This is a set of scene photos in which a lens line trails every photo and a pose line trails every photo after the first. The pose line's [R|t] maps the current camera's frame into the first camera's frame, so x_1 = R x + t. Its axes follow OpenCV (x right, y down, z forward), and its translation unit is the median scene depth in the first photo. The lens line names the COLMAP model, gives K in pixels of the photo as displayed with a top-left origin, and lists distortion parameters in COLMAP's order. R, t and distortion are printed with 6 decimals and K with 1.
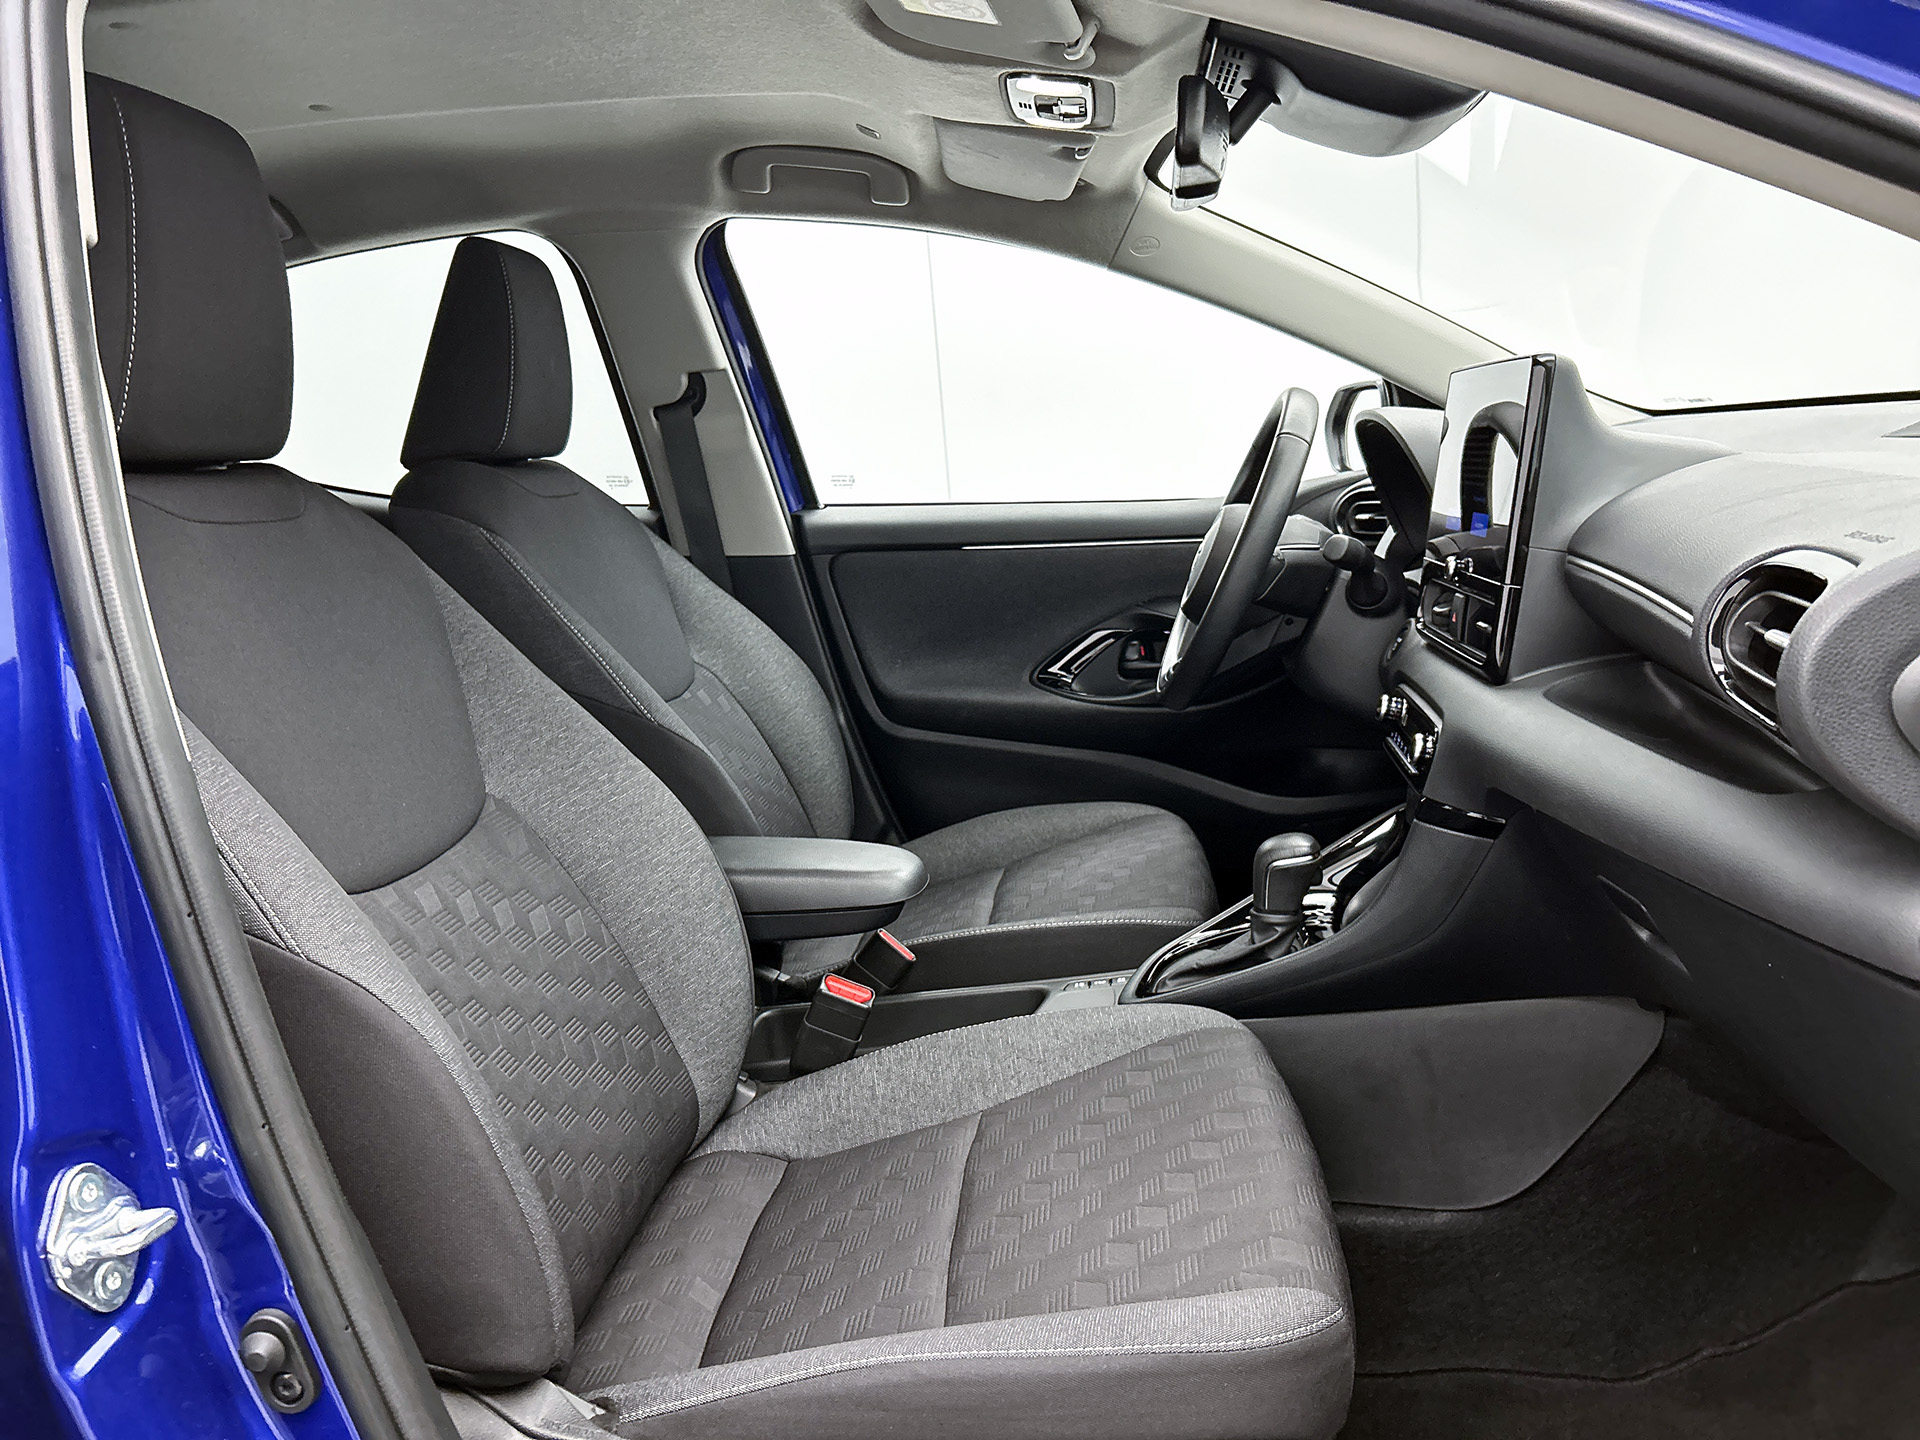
lens RADIAL K [[1425.0, 0, 955.3], [0, 1425.0, 743.7], [0, 0, 1]] dist [0.100684, -0.144801]
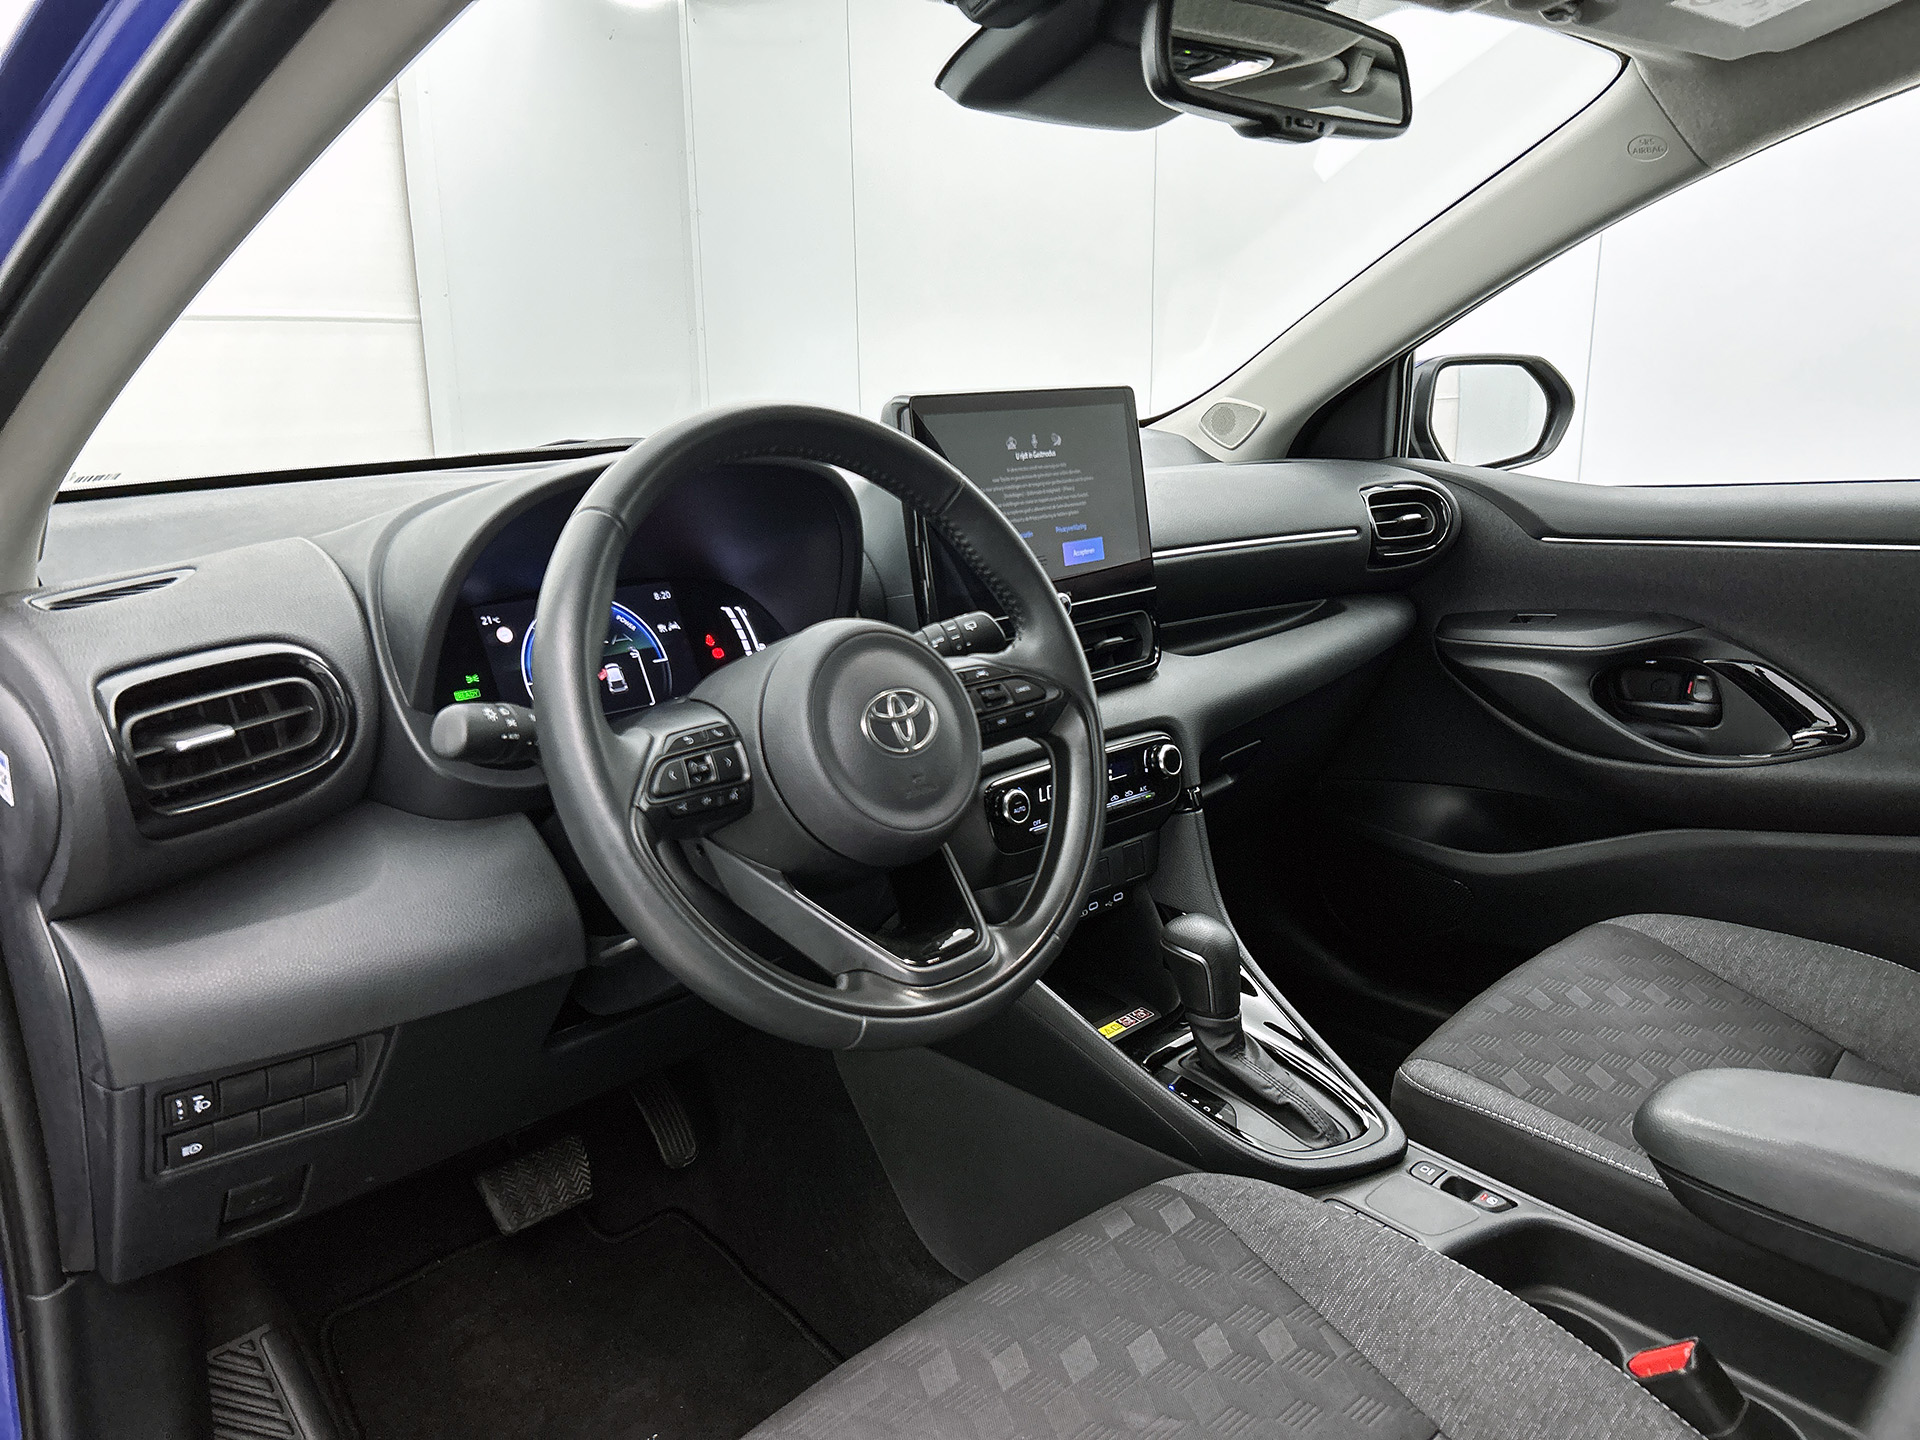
lens RADIAL K [[1425.0, 0, 955.3], [0, 1425.0, 743.7], [0, 0, 1]] dist [0.100684, -0.144801]
pose [[-0.758085, -0.076305, 0.647677, -0.208666], [0.206102, 0.914200, 0.348941, -0.374473], [-0.618732, 0.398014, -0.677315, 1.691613]]
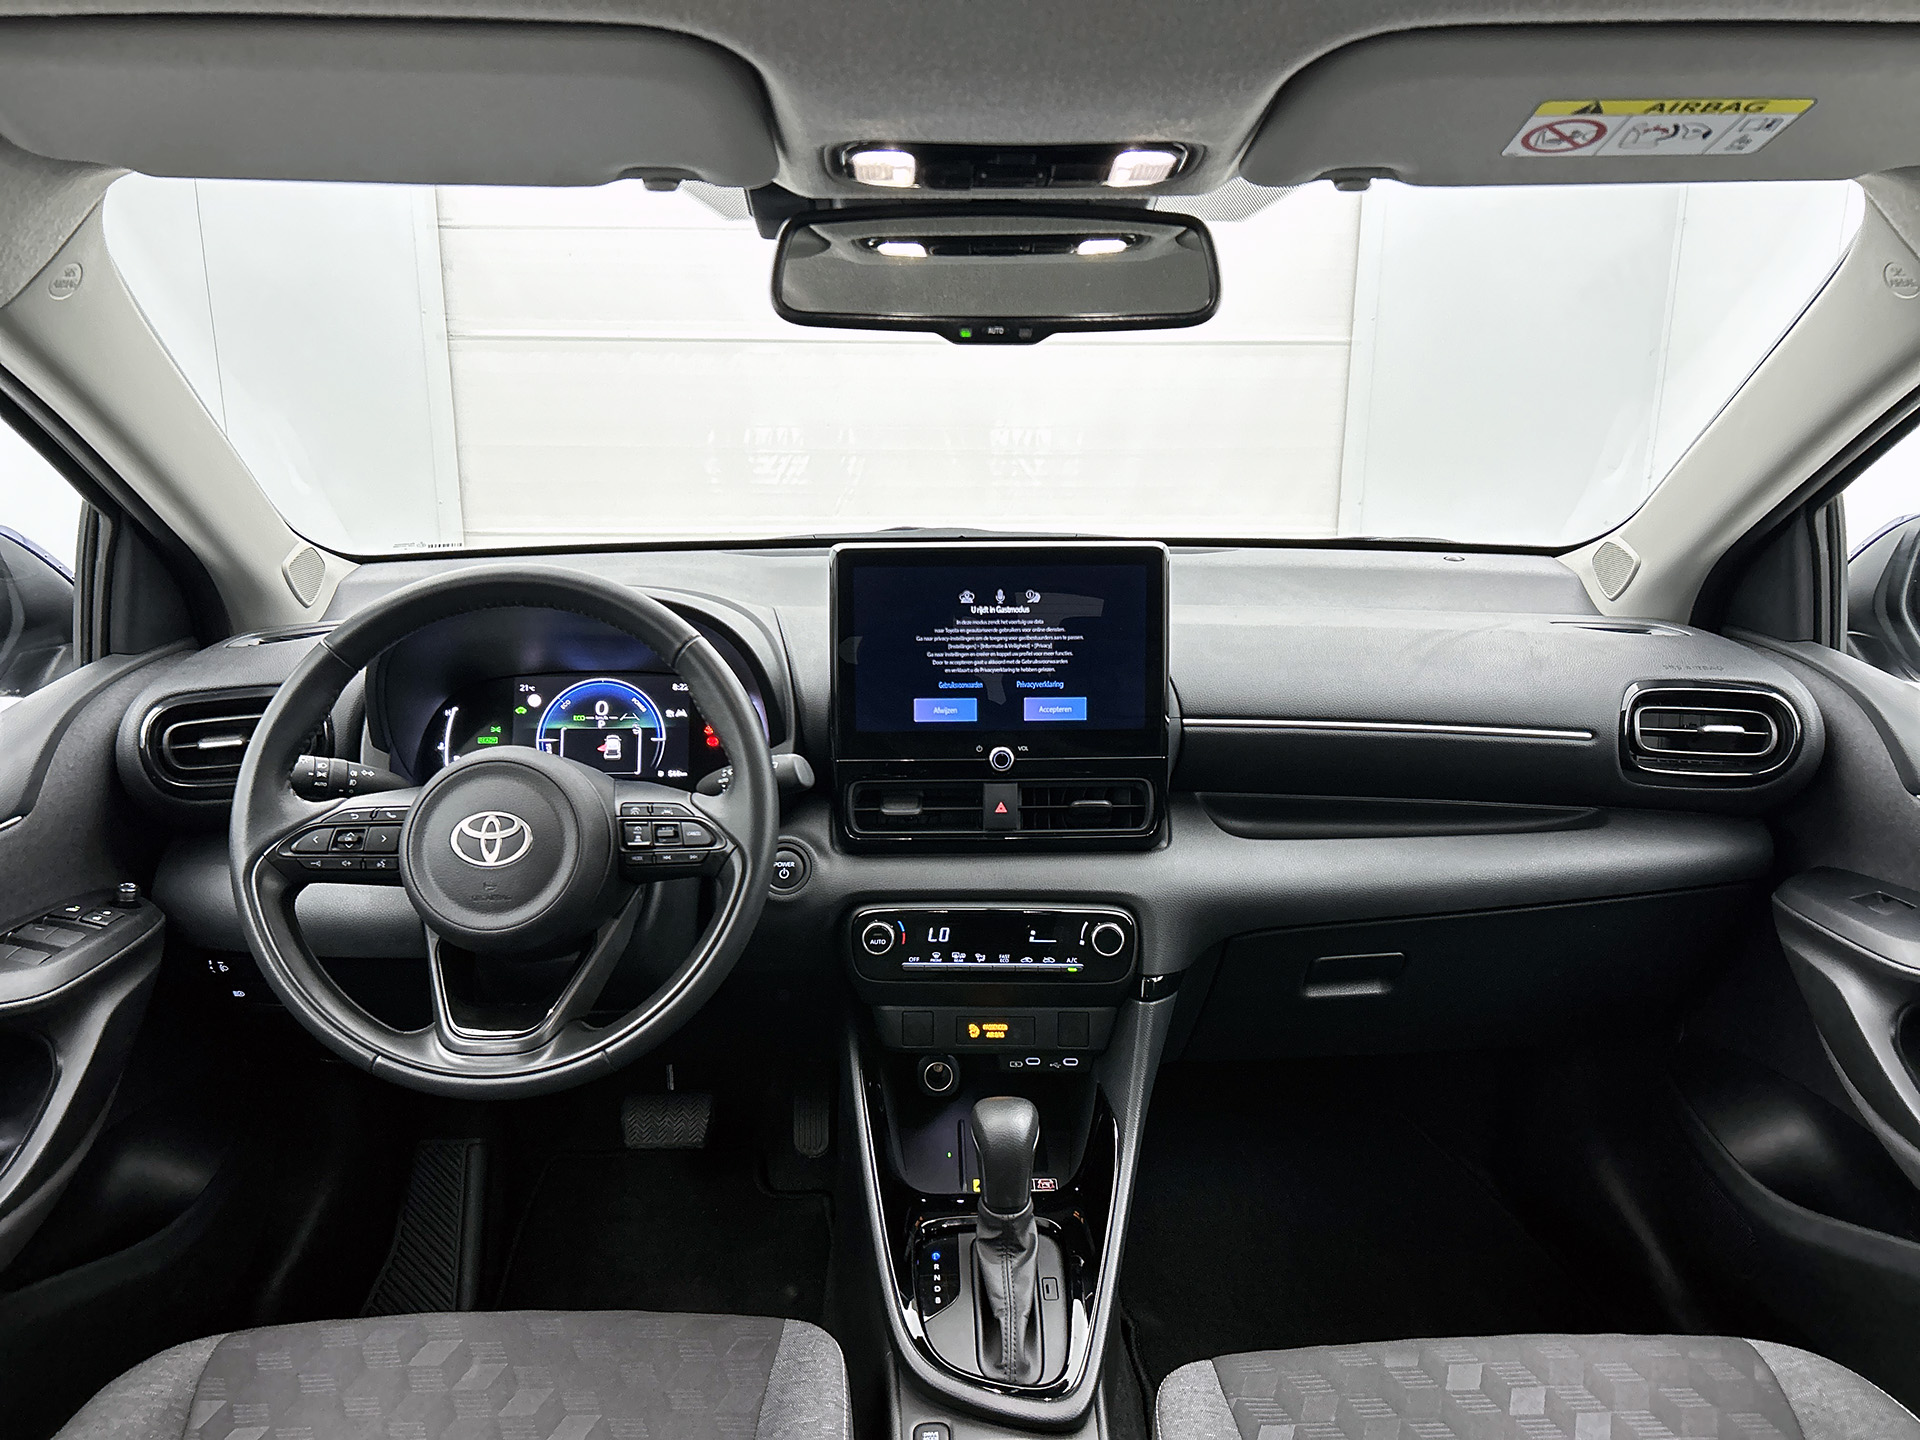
lens RADIAL K [[1425.0, 0, 955.3], [0, 1425.0, 743.7], [0, 0, 1]] dist [0.100684, -0.144801]
pose [[-0.112759, -0.183304, 0.976568, -0.558678], [0.206181, 0.957127, 0.203462, -0.325568], [-0.971995, 0.224292, -0.070131, 1.084965]]
